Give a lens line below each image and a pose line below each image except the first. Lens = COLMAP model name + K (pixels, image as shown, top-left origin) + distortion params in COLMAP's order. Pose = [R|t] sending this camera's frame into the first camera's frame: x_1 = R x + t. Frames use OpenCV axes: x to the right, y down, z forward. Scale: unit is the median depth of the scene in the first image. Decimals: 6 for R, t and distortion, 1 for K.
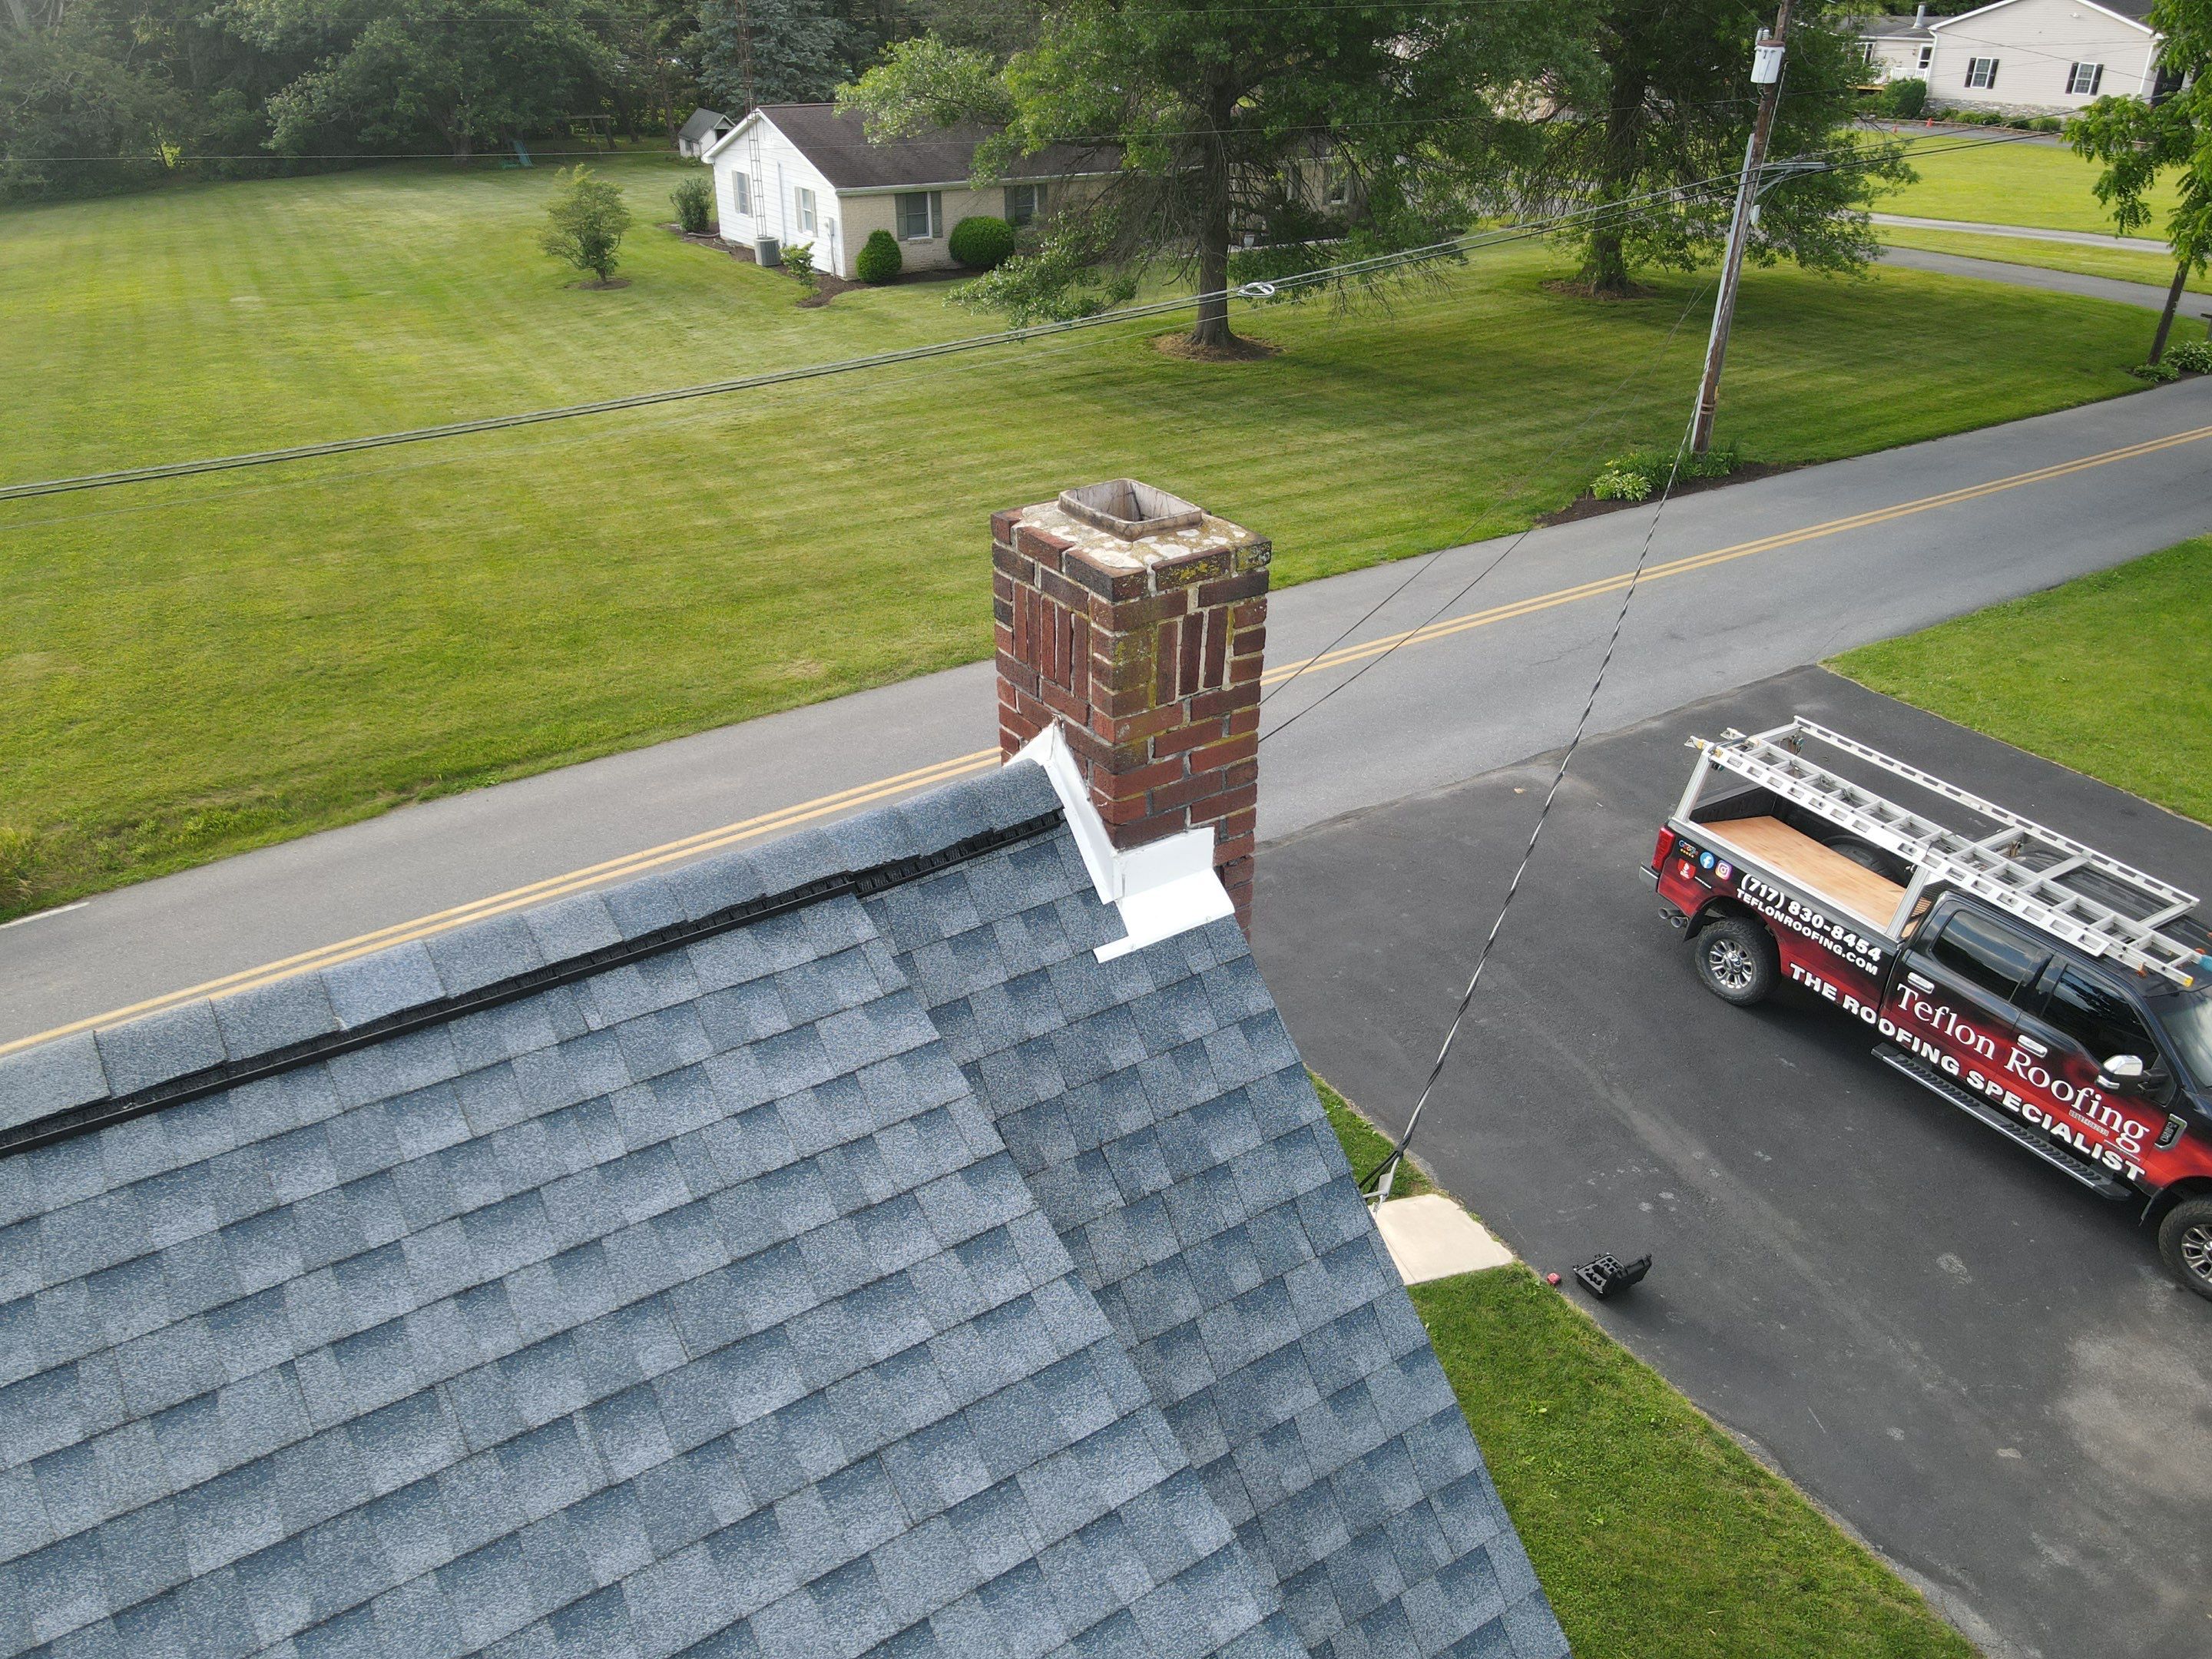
lens RADIAL K [[1577.2, 0, 1096.4], [0, 1577.2, 851.1], [0, 0, 1]] dist [0.008391, 0.003995]
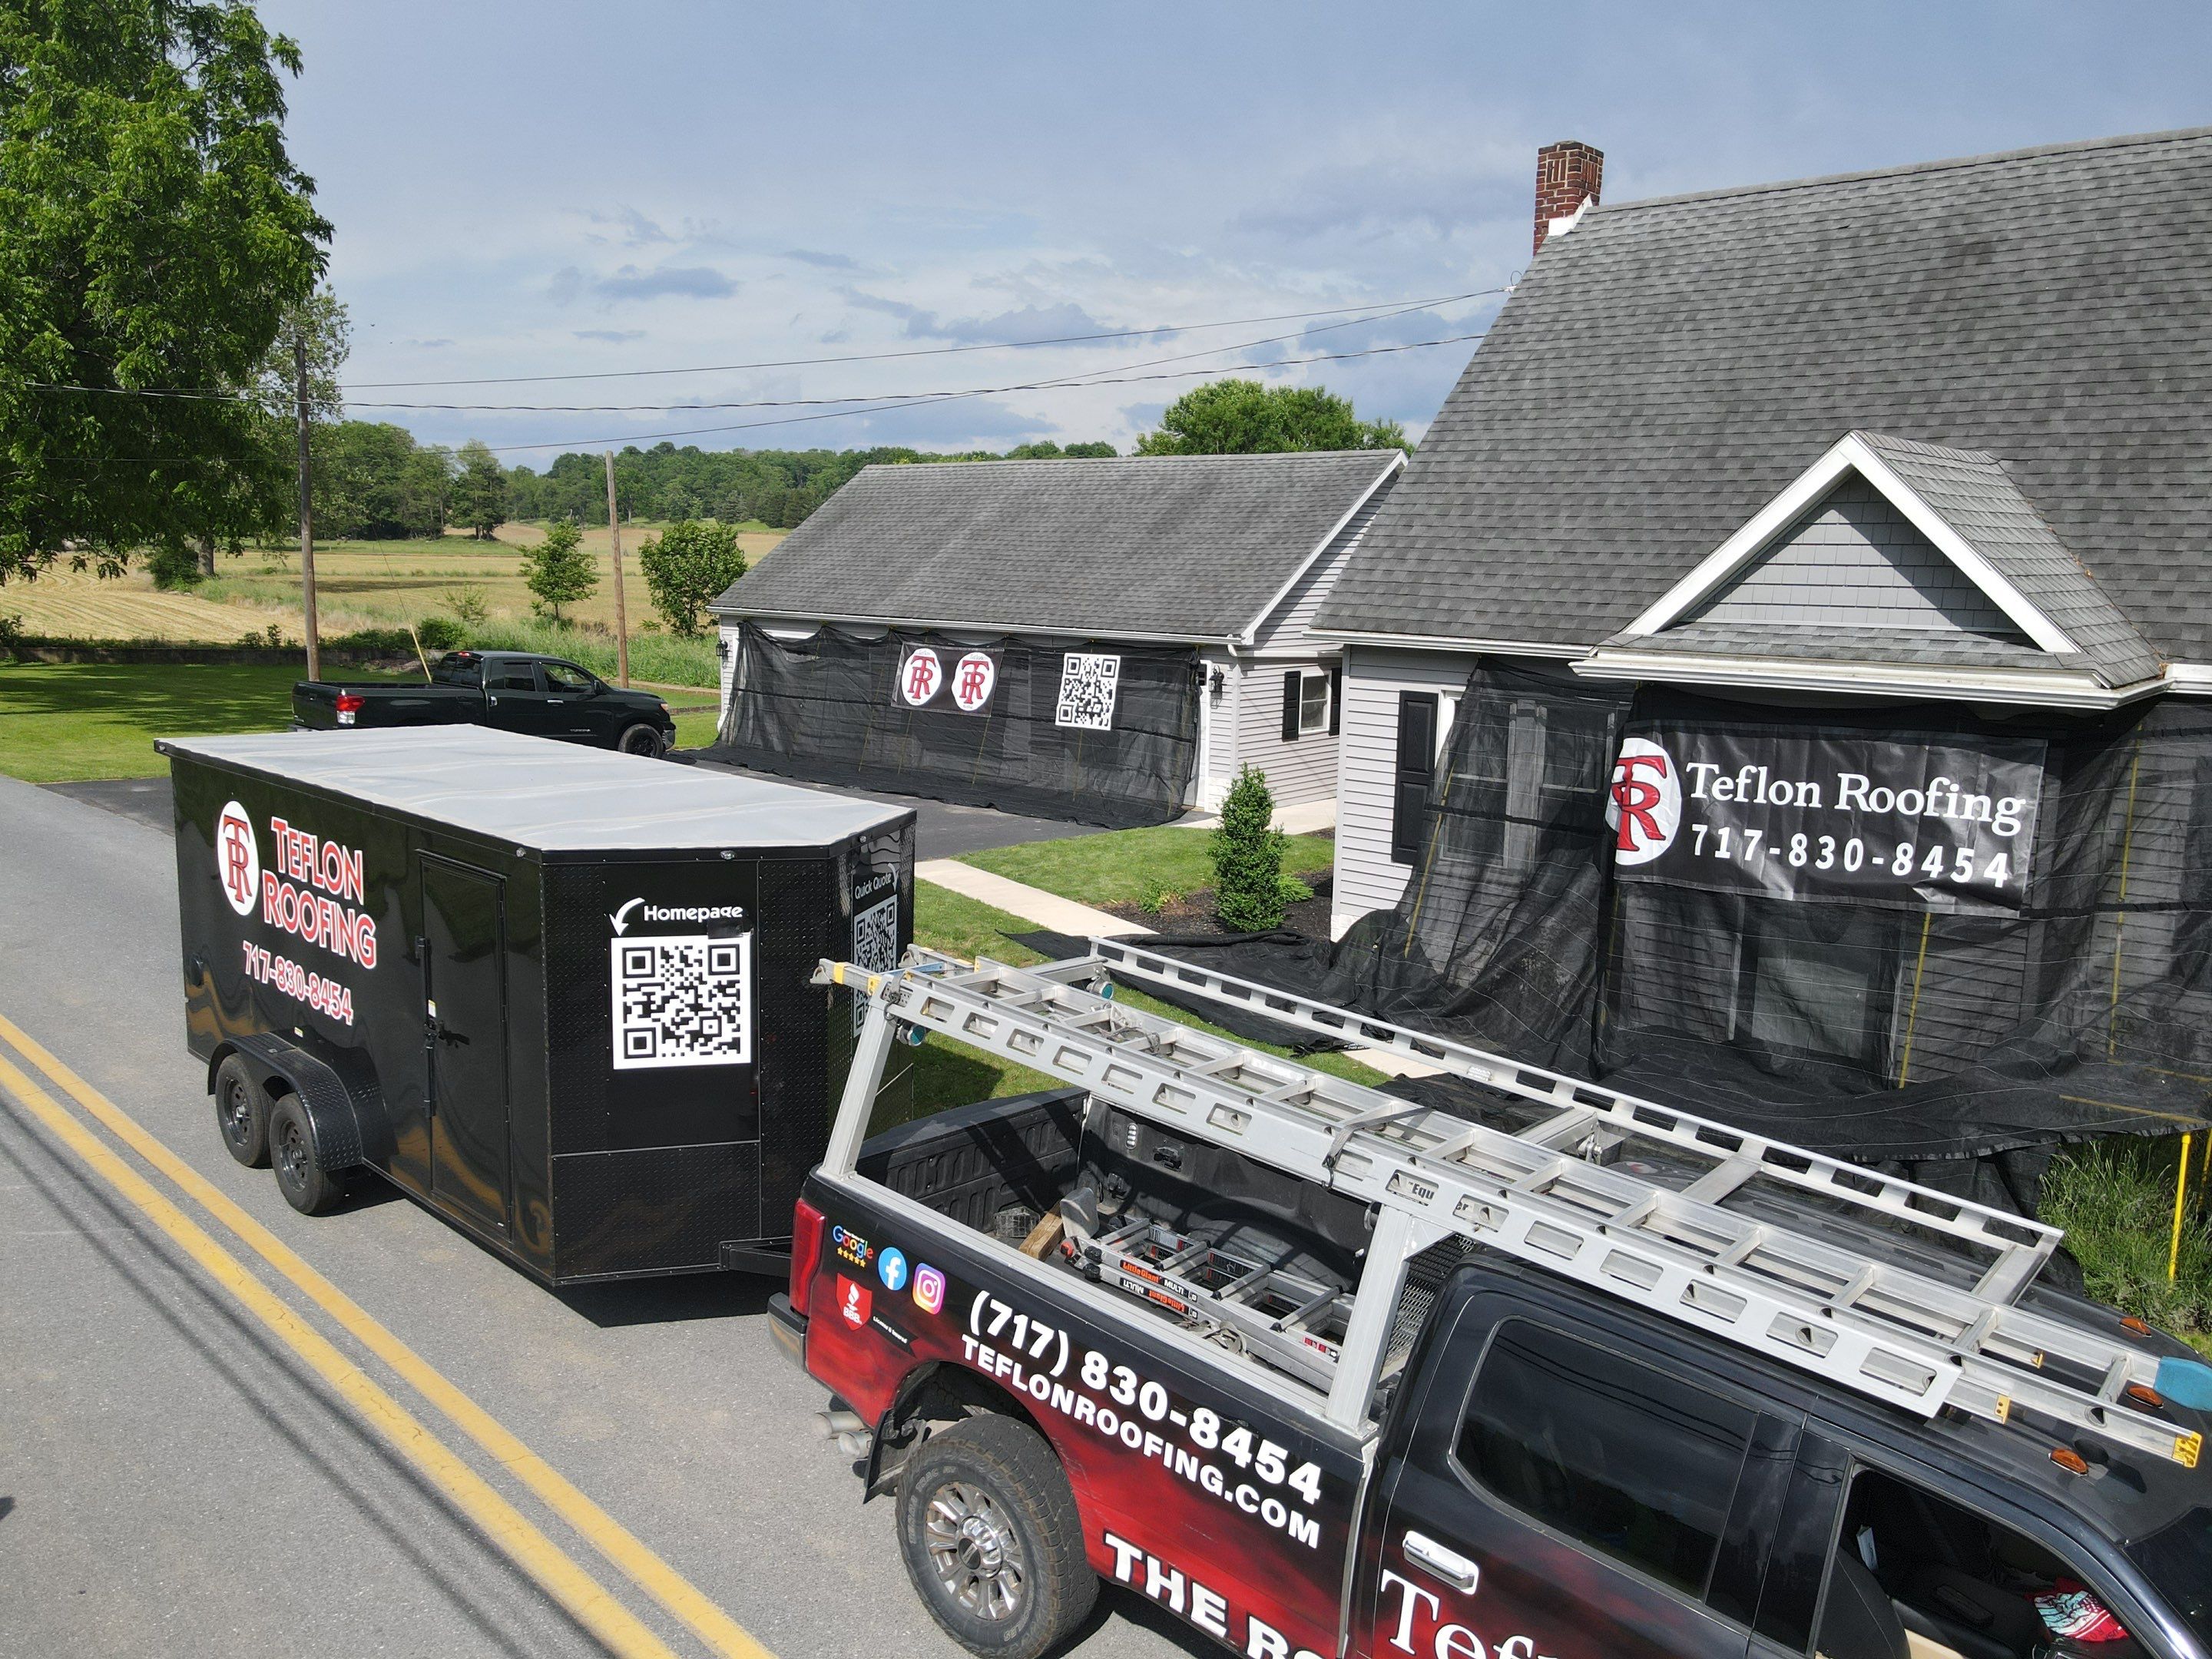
lens RADIAL K [[1577.2, 0, 1112.7], [0, 1577.2, 882.2], [0, 0, 1]] dist [0.008391, 0.003995]
pose [[0.945173, 0.001609, 0.326565, 0.336285], [0.099204, 0.951317, -0.291812, 0.036556], [-0.311137, 0.308210, 0.899000, 0.656642]]
